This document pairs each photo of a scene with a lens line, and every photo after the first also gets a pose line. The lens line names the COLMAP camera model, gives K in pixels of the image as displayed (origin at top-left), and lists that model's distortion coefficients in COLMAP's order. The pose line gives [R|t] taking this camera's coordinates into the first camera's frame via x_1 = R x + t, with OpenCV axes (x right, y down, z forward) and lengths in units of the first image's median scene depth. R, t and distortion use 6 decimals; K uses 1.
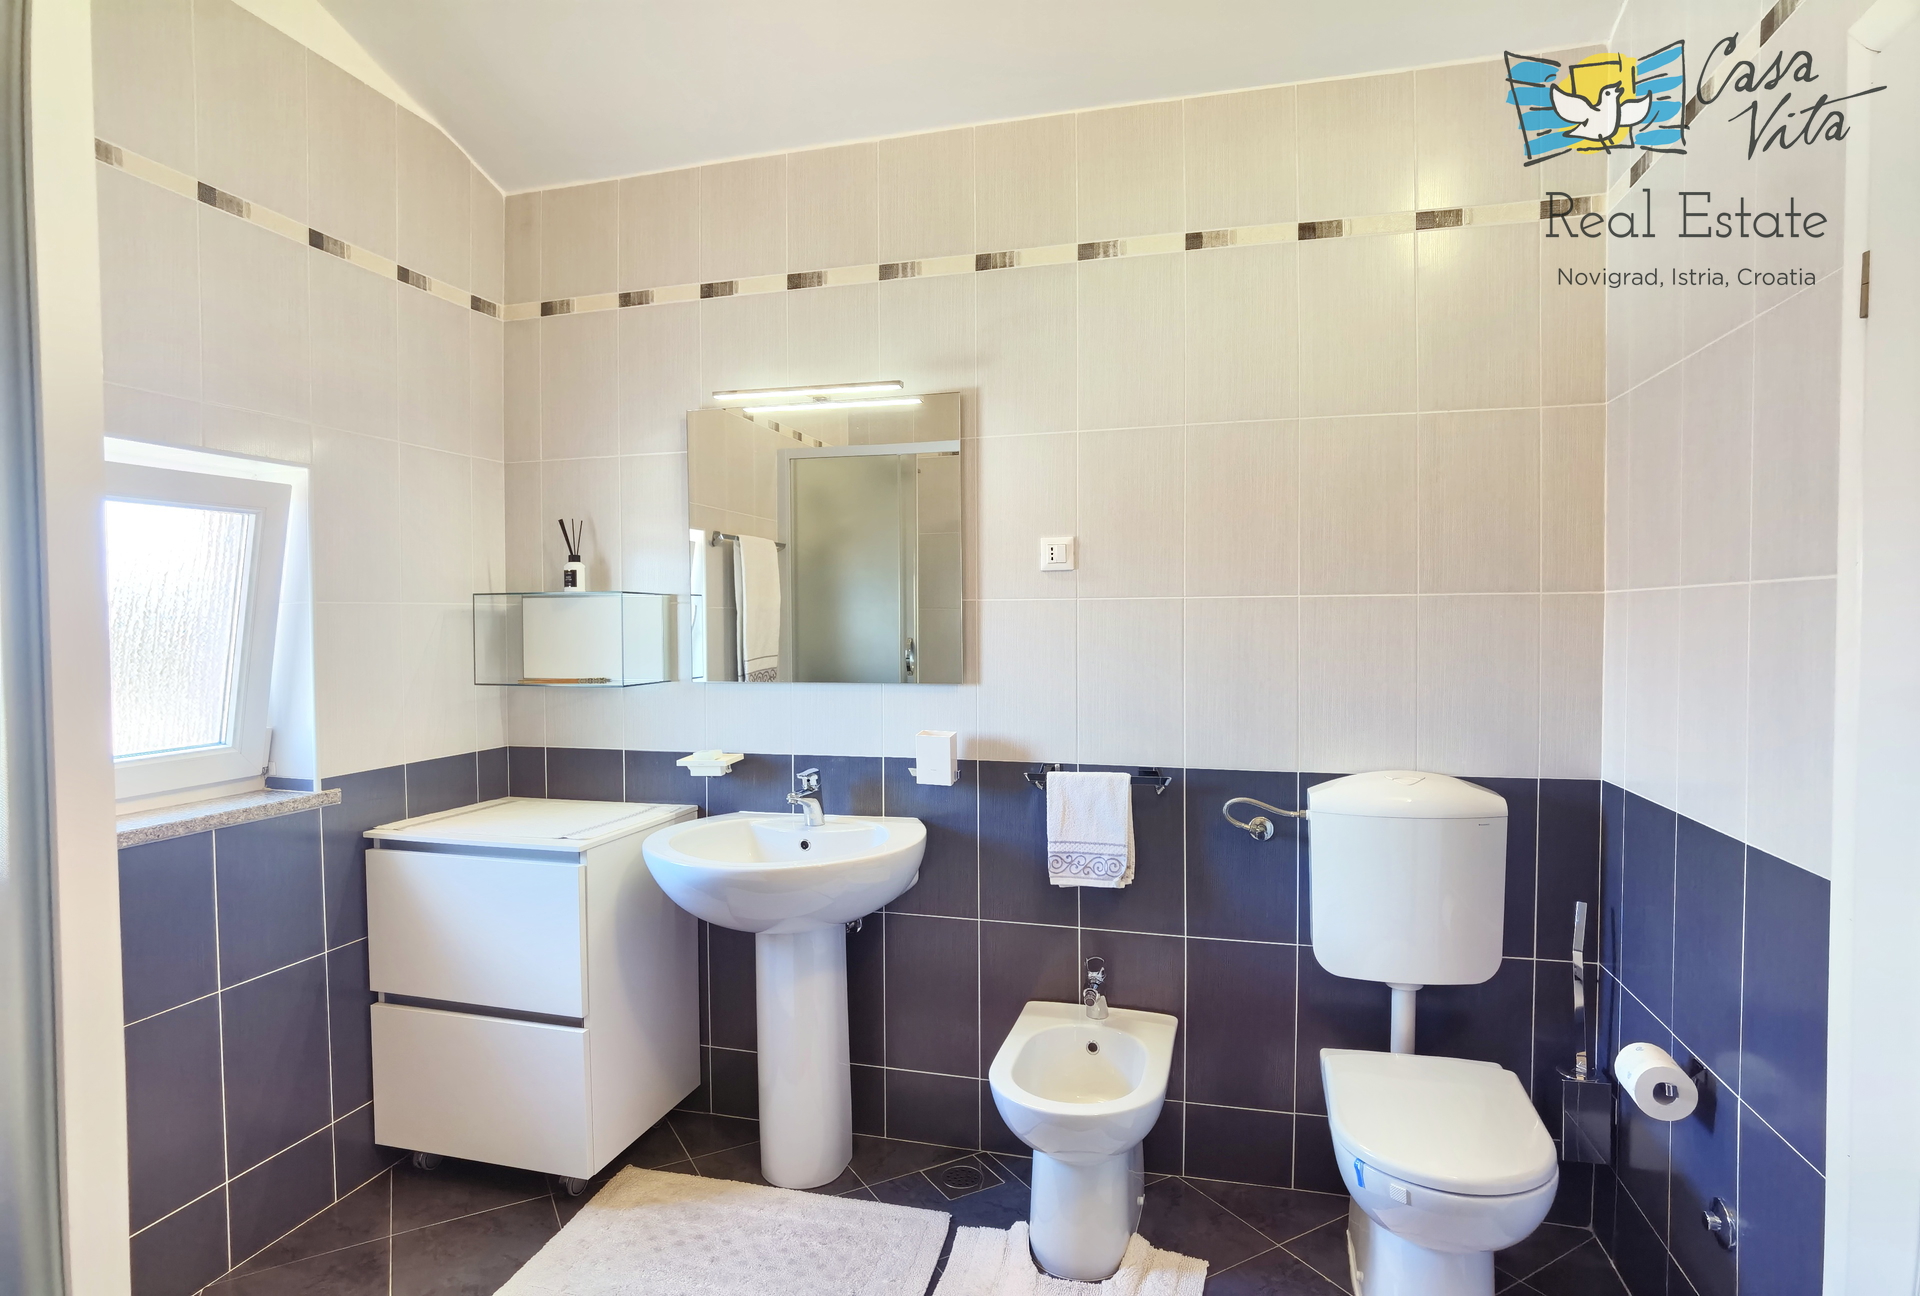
lens RADIAL K [[1007.5, 0, 960.0], [0, 1007.5, 648.0], [0, 0, 1]] dist [-0.073148, 0.040702]
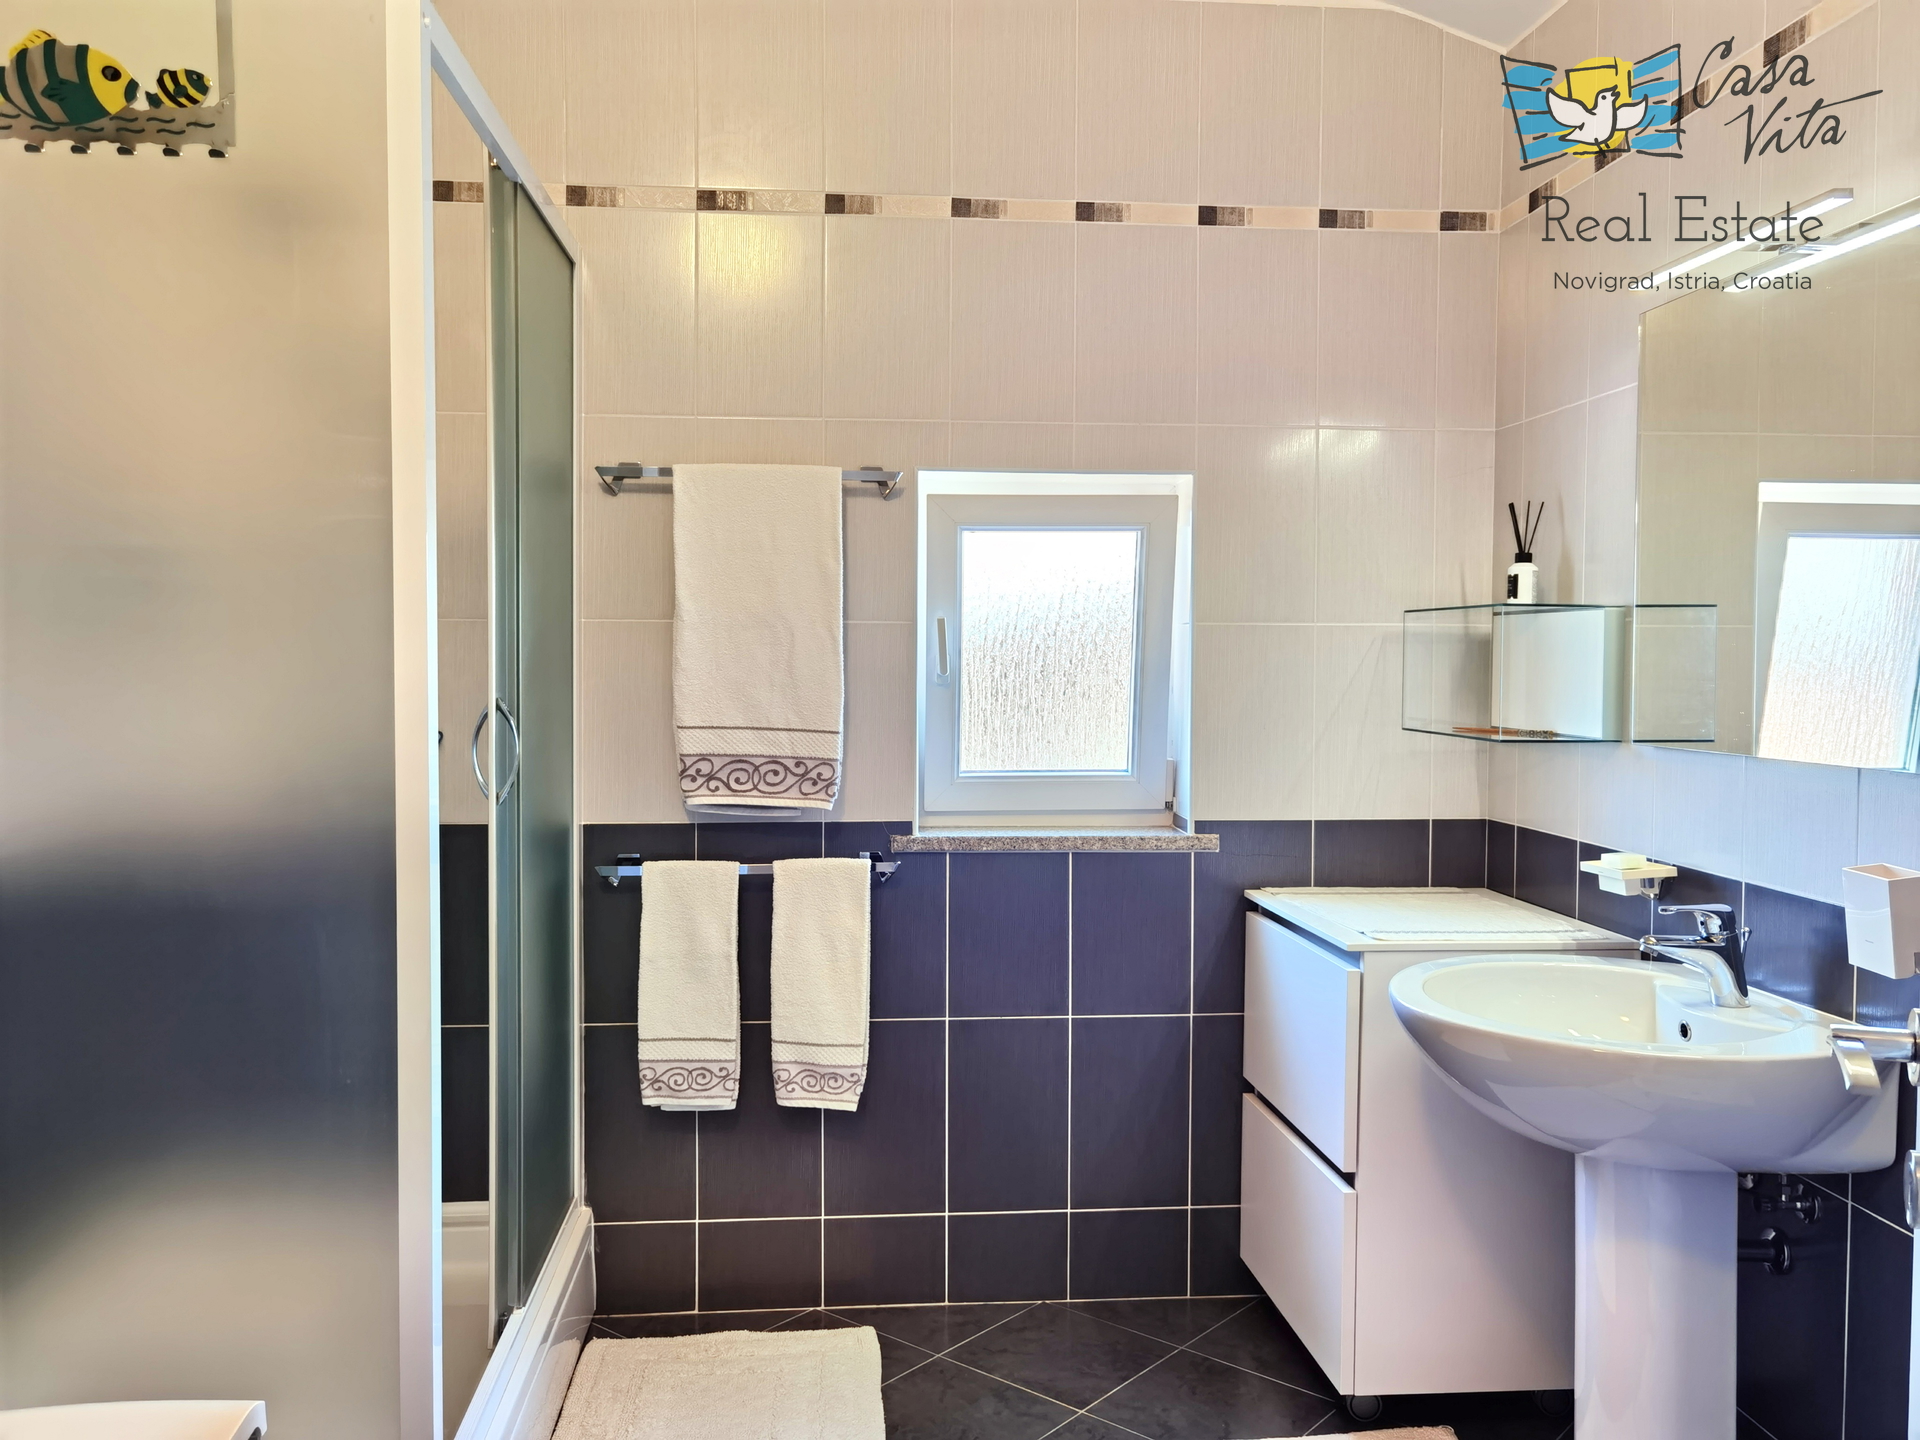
lens RADIAL K [[1531.8, 0, 950.2], [0, 1531.8, 706.5], [0, 0, 1]] dist [0.009636, -0.013435]
pose [[0.336022, 0.038891, -0.941051, 0.567361], [-0.034680, 0.998980, 0.028902, -0.003447], [0.941215, 0.022924, 0.337028, 0.303679]]
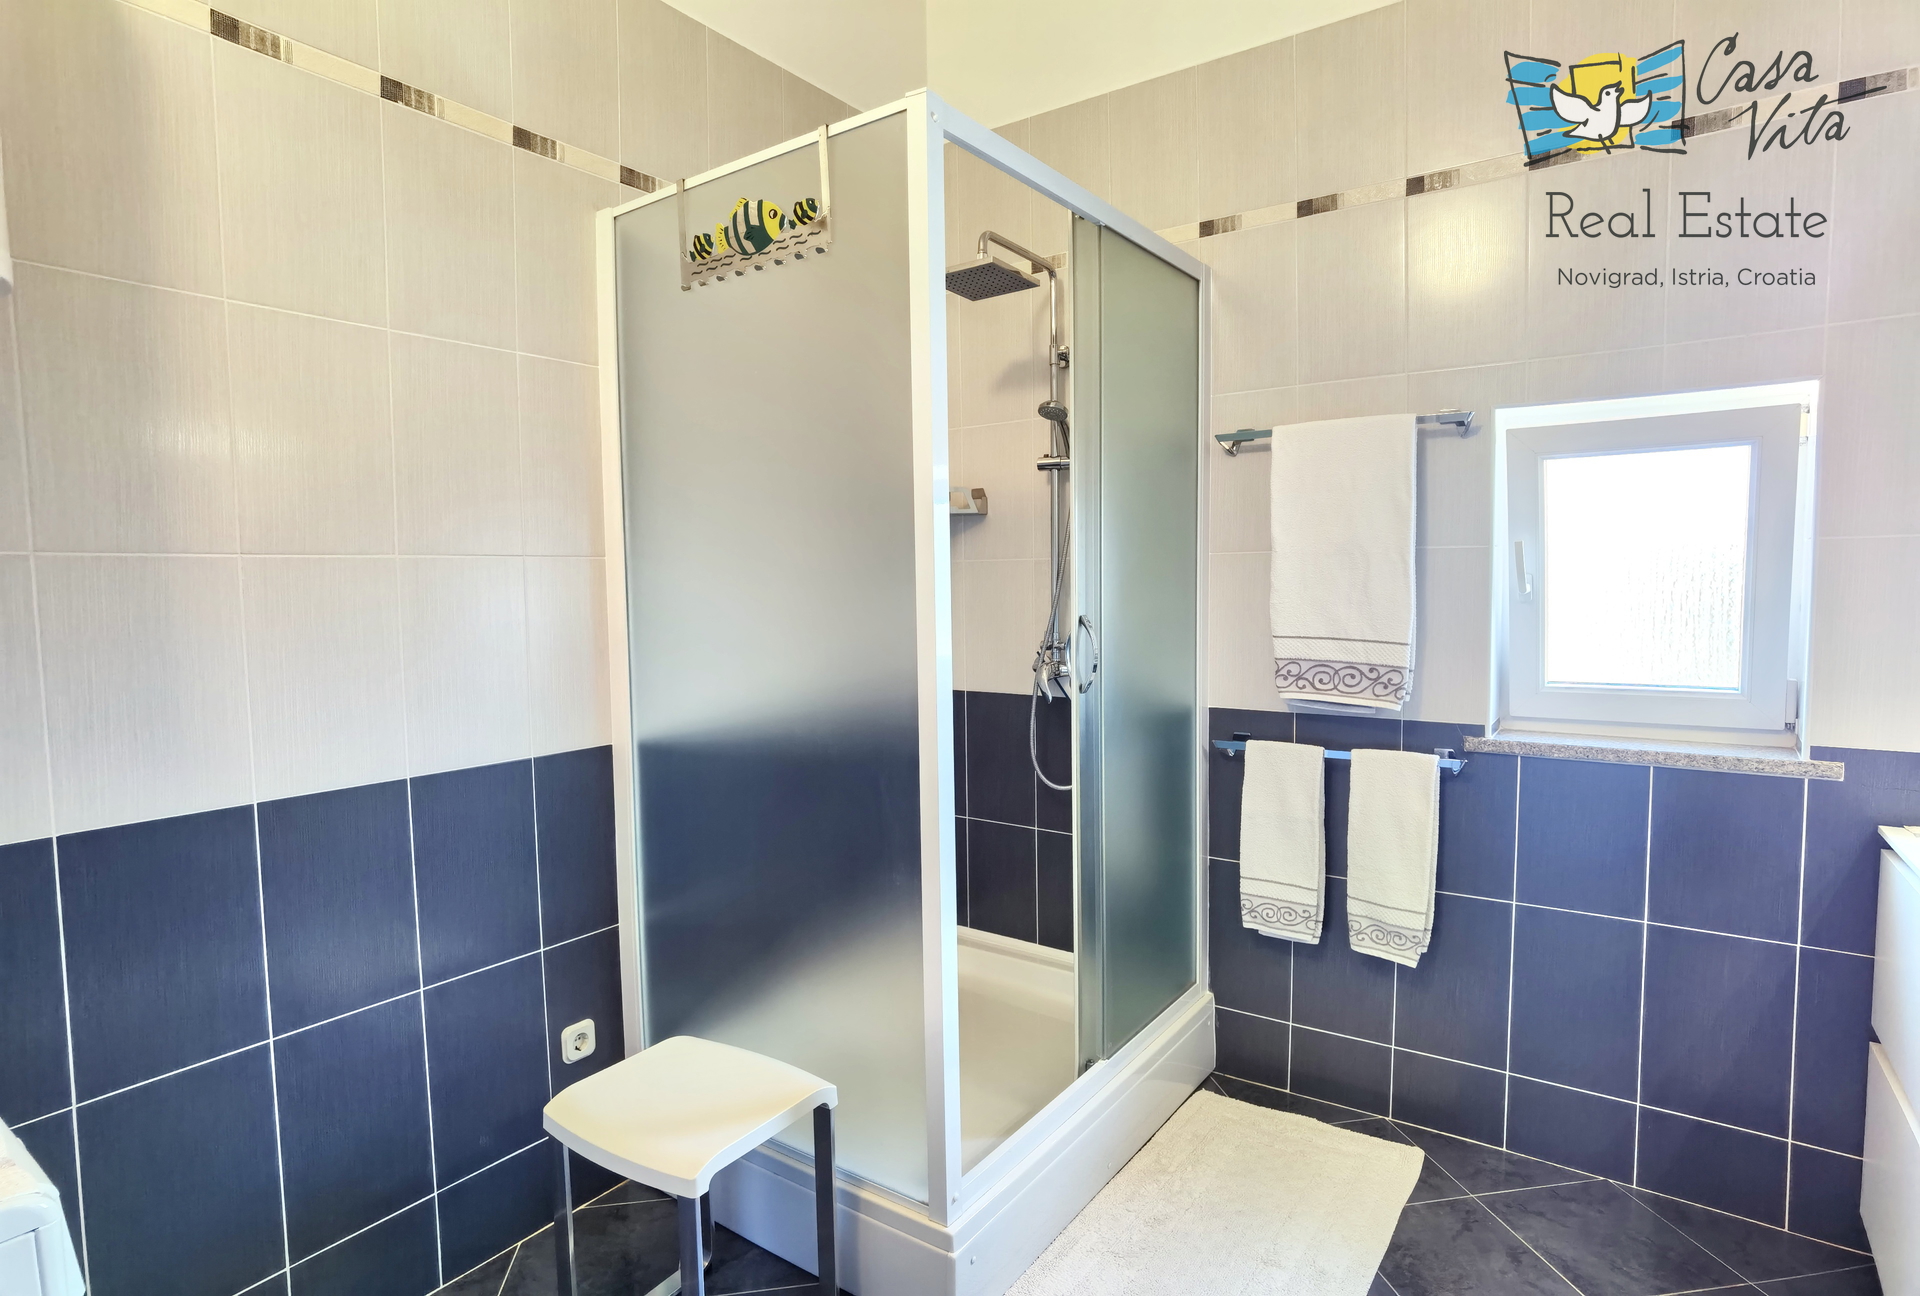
lens RADIAL K [[1007.5, 0, 960.0], [0, 1007.5, 648.0], [0, 0, 1]] dist [-0.073148, 0.040702]
pose [[-0.361096, 0.072580, -0.929700, 0.383017], [-0.012925, 0.996481, 0.082813, -0.011816], [0.932439, 0.041920, -0.358887, 0.589756]]
